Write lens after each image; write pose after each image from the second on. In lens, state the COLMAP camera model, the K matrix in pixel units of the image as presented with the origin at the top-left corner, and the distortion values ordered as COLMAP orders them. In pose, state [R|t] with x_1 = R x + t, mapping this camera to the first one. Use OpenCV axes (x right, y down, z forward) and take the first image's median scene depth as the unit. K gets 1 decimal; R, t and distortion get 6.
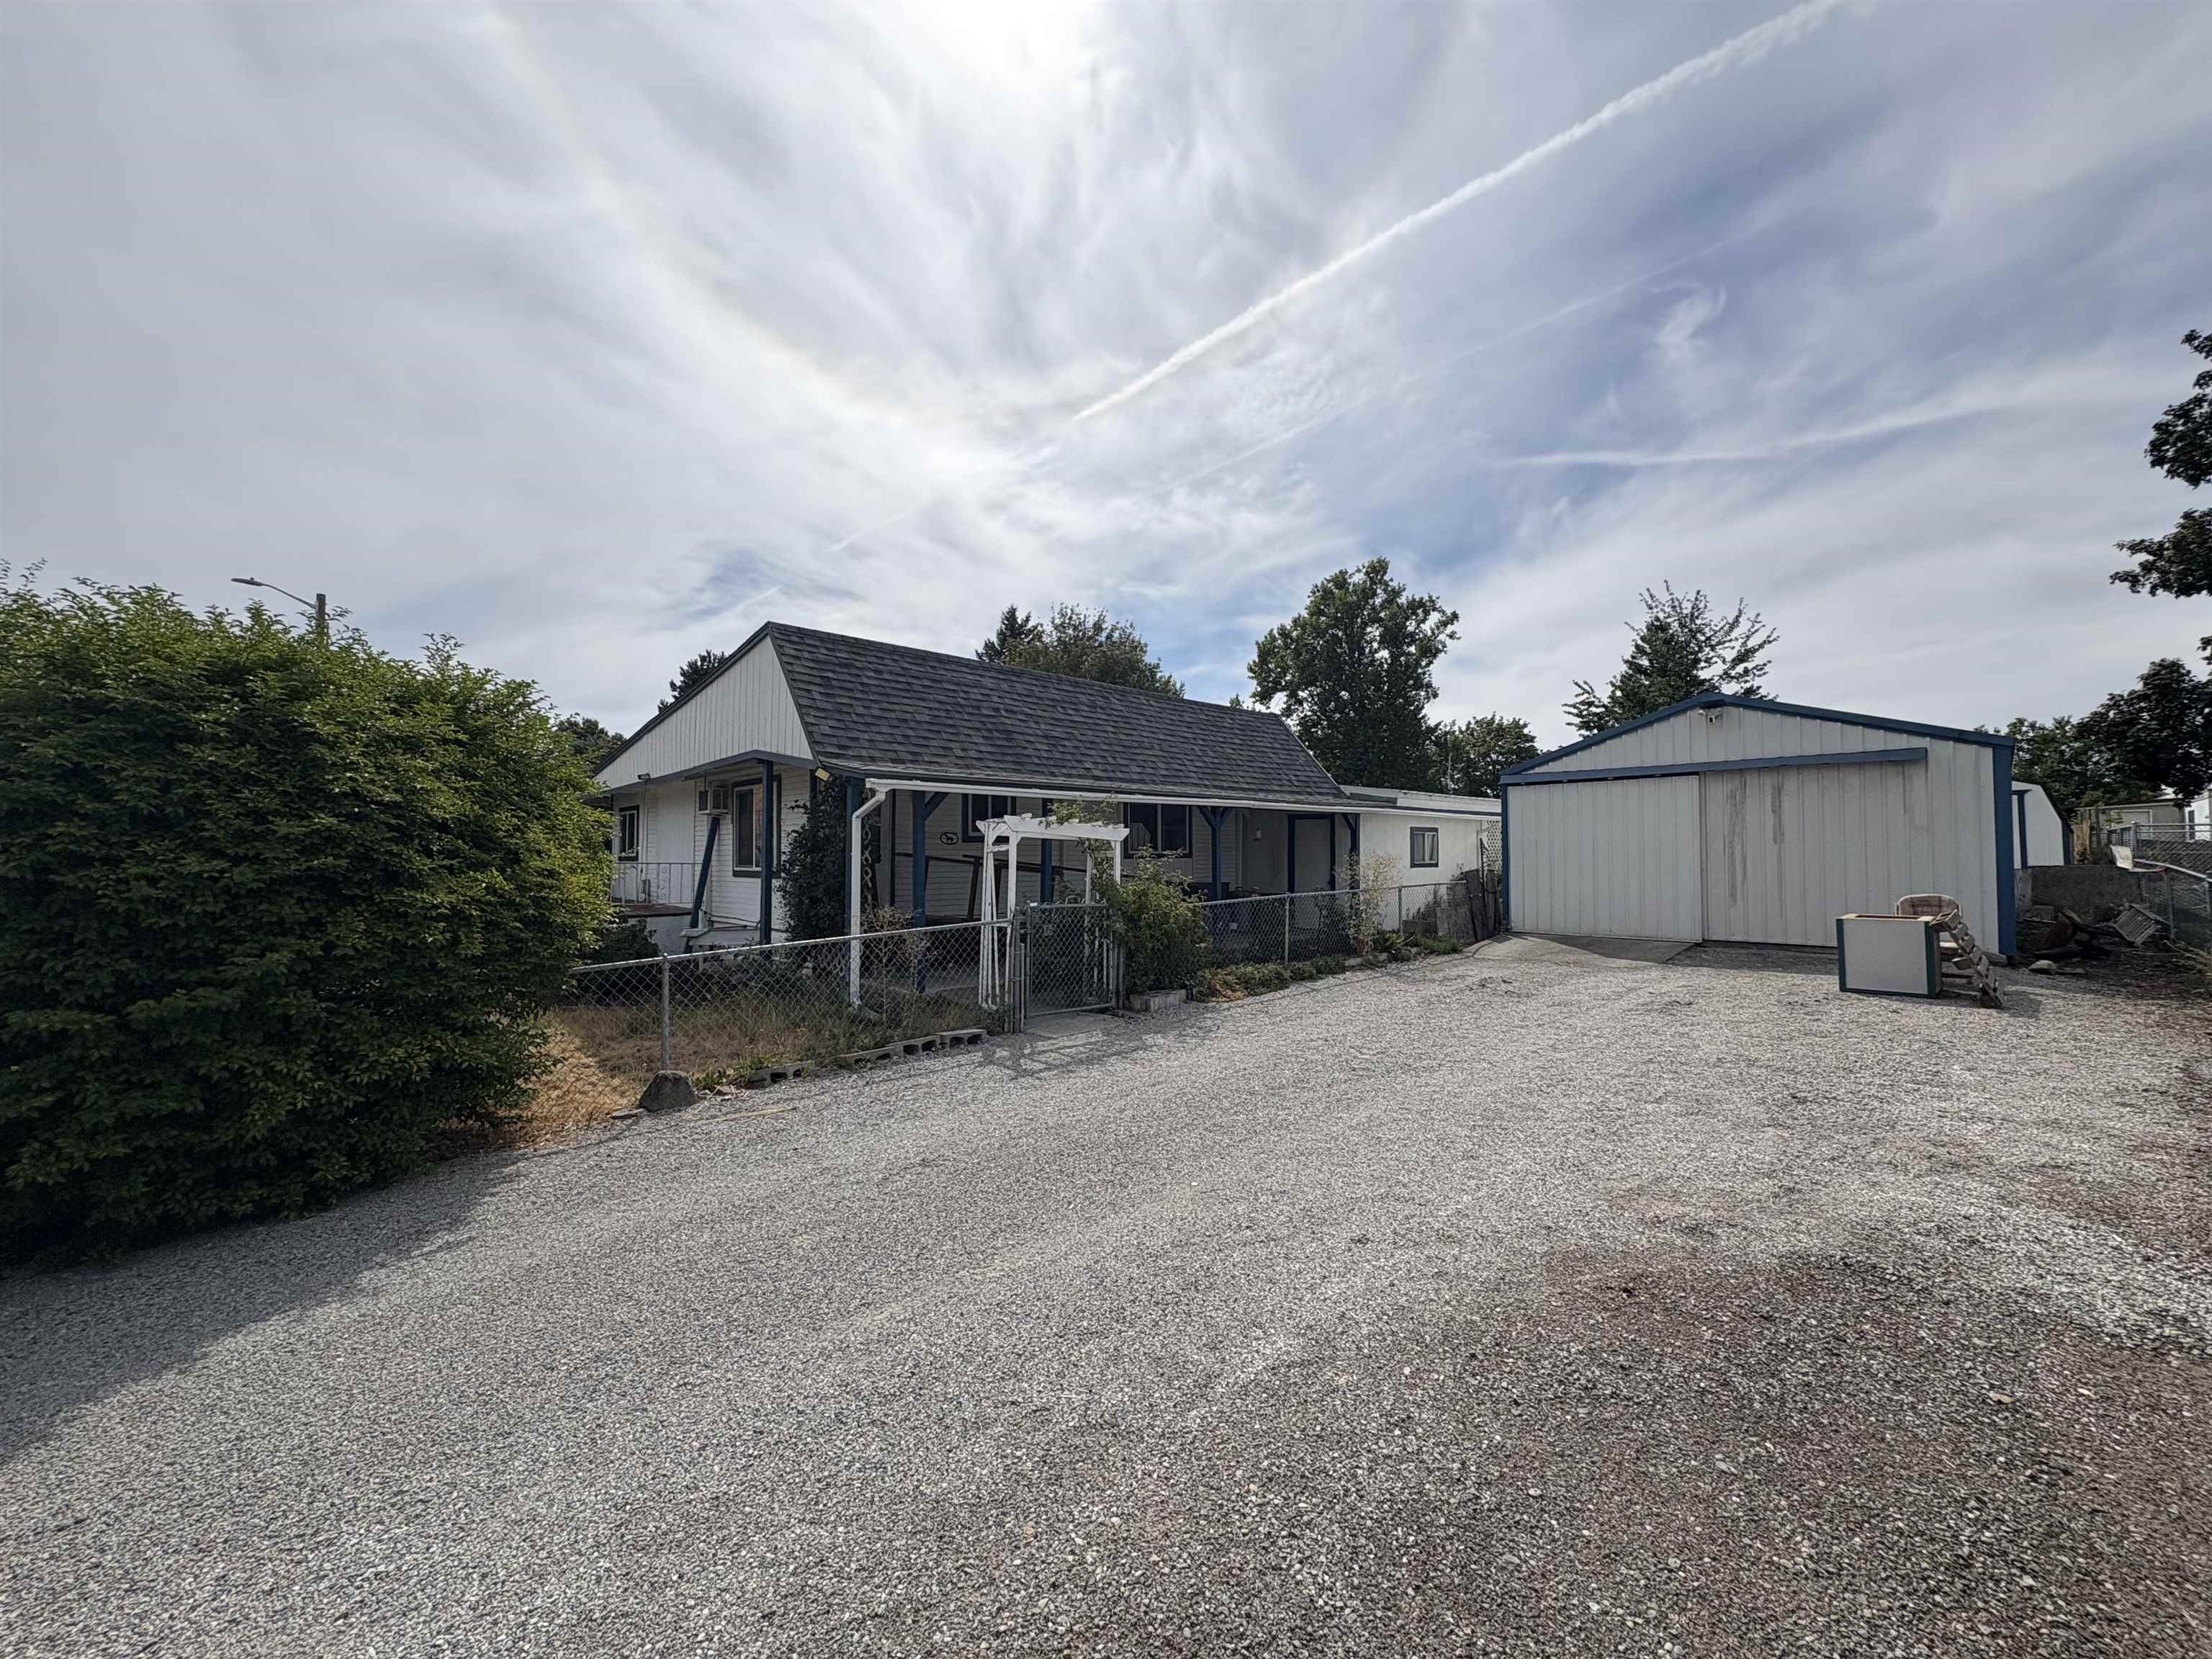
lens RADIAL K [[876.5, 0, 1102.5], [0, 876.5, 834.8], [0, 0, 1]] dist [0.001681, -0.000136]
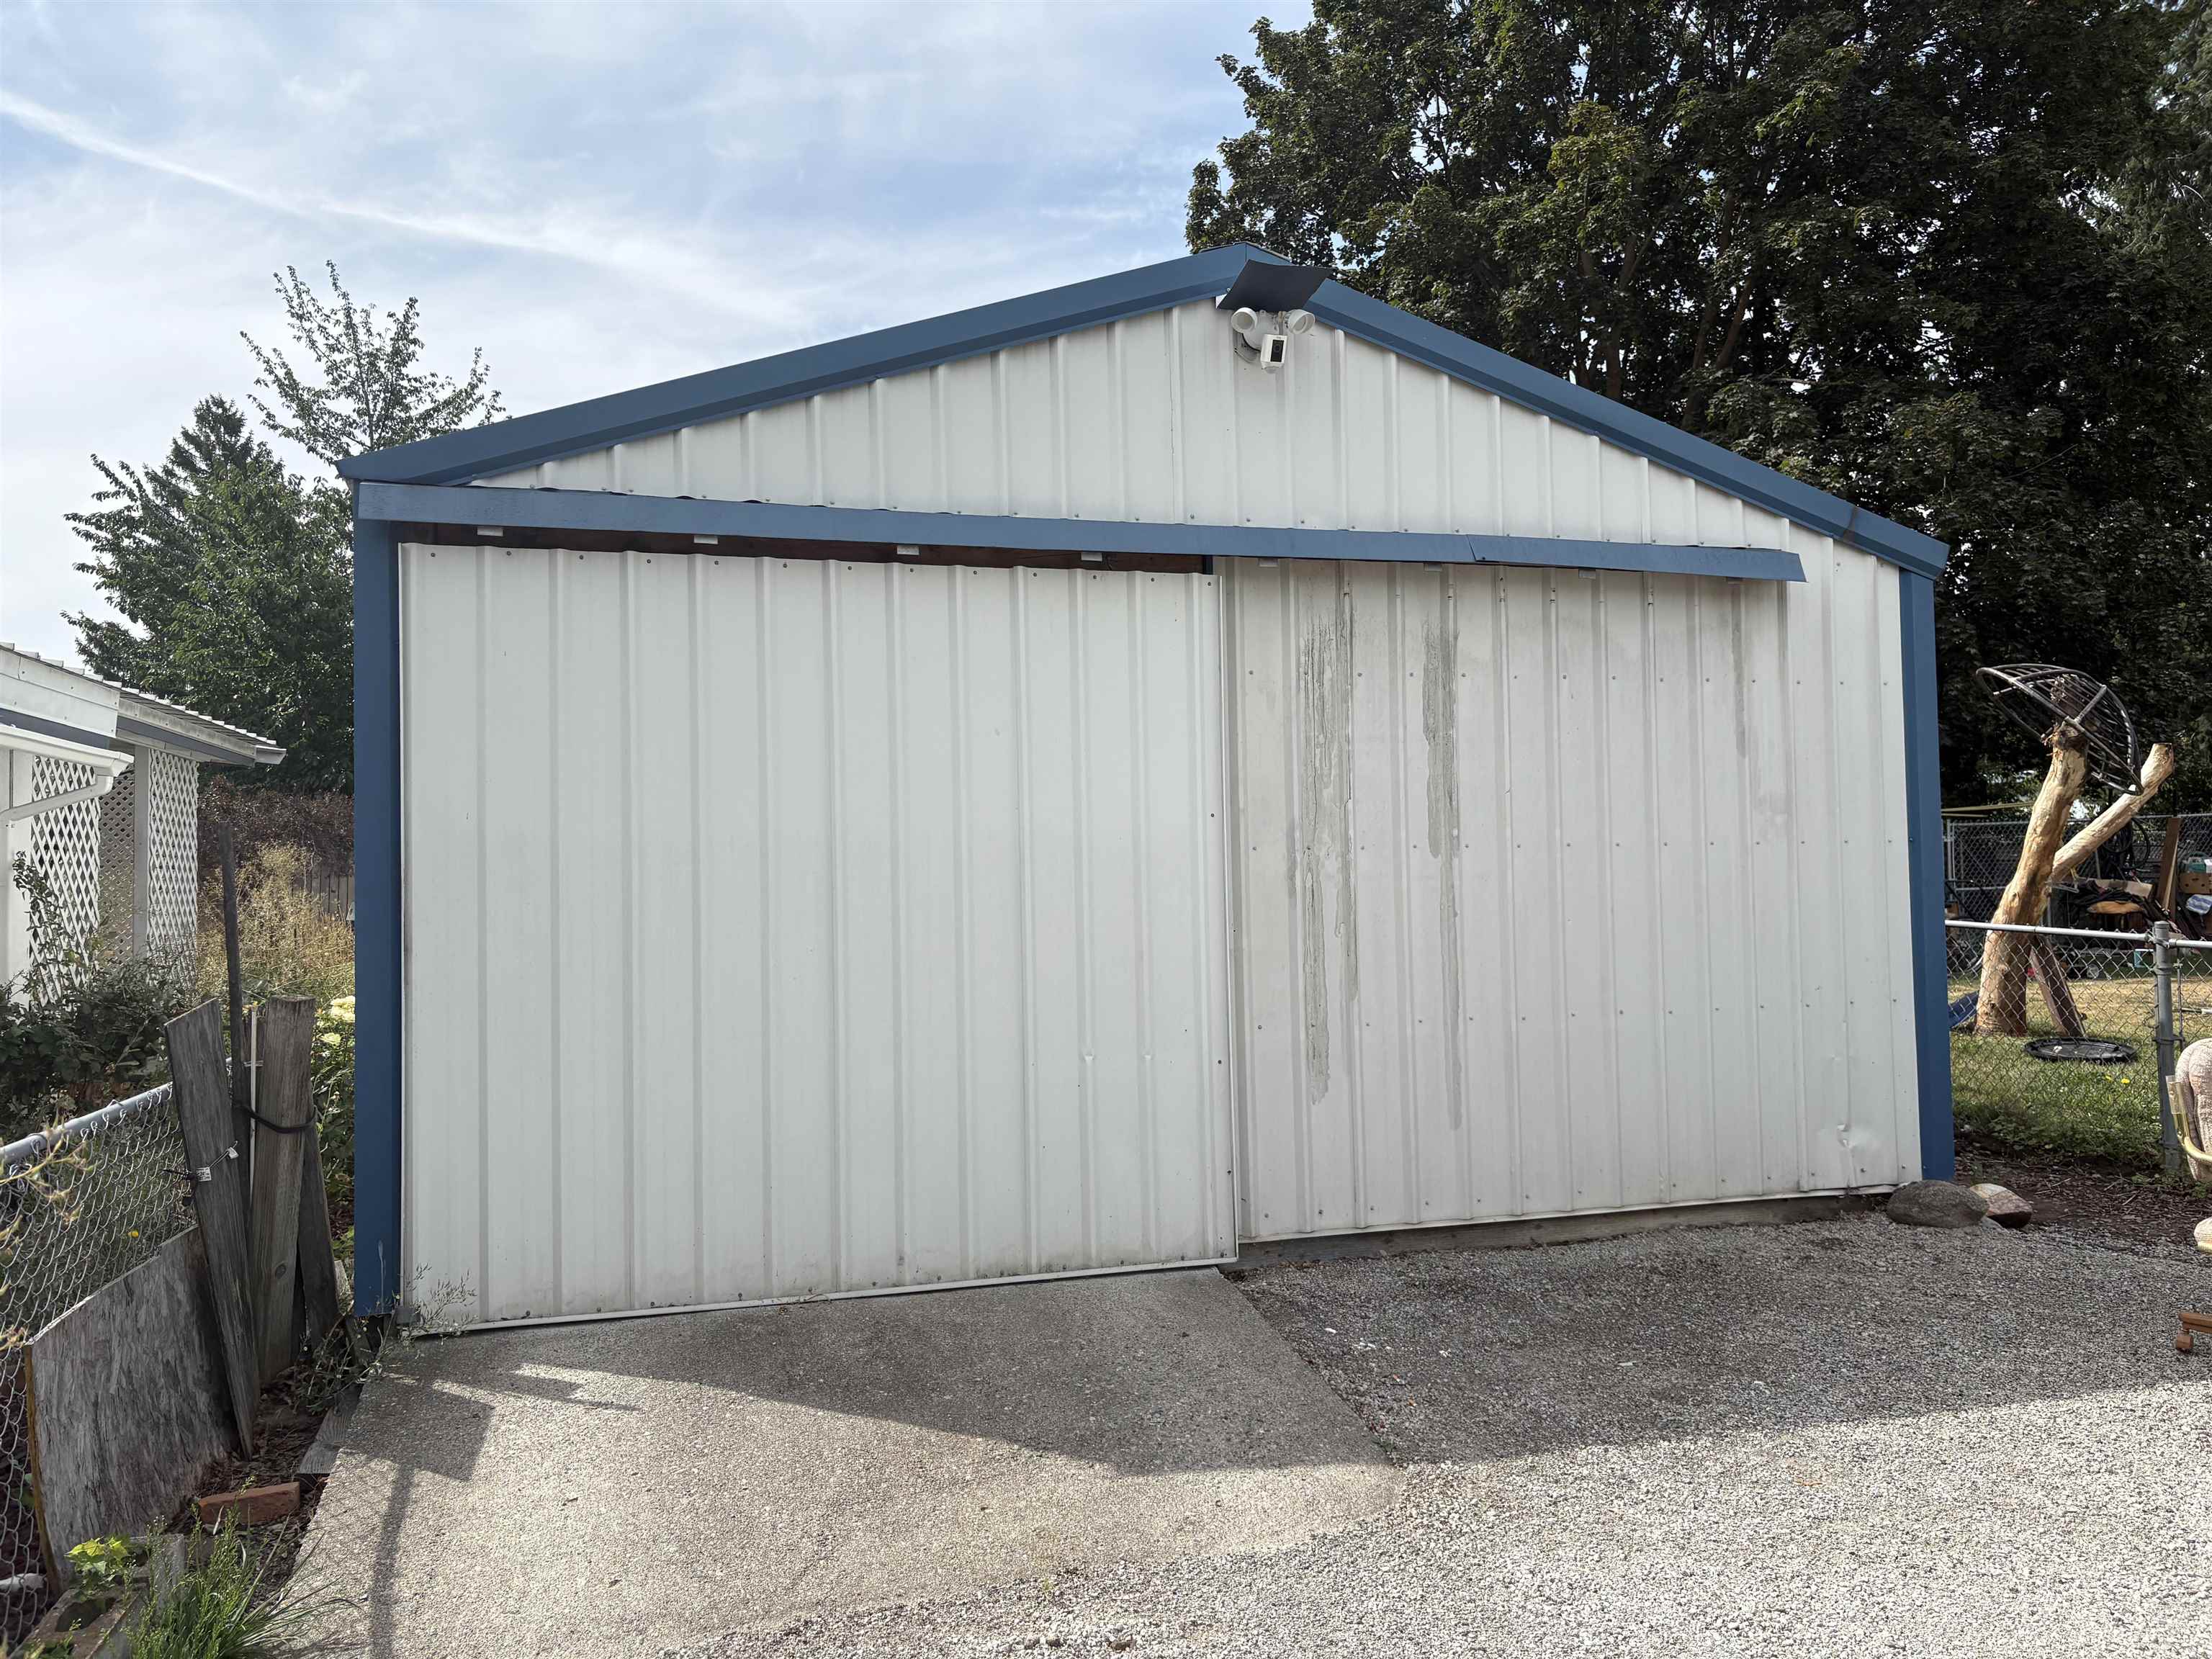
lens RADIAL K [[1750.8, 0, 1104.0], [0, 1750.8, 834.5], [0, 0, 1]] dist [0.004474, -0.003481]
pose [[0.470769, 0.025262, 0.881895, 0.234867], [-0.005484, 0.999654, -0.025708, 0.018288], [-0.882240, 0.007267, 0.470745, 0.804675]]
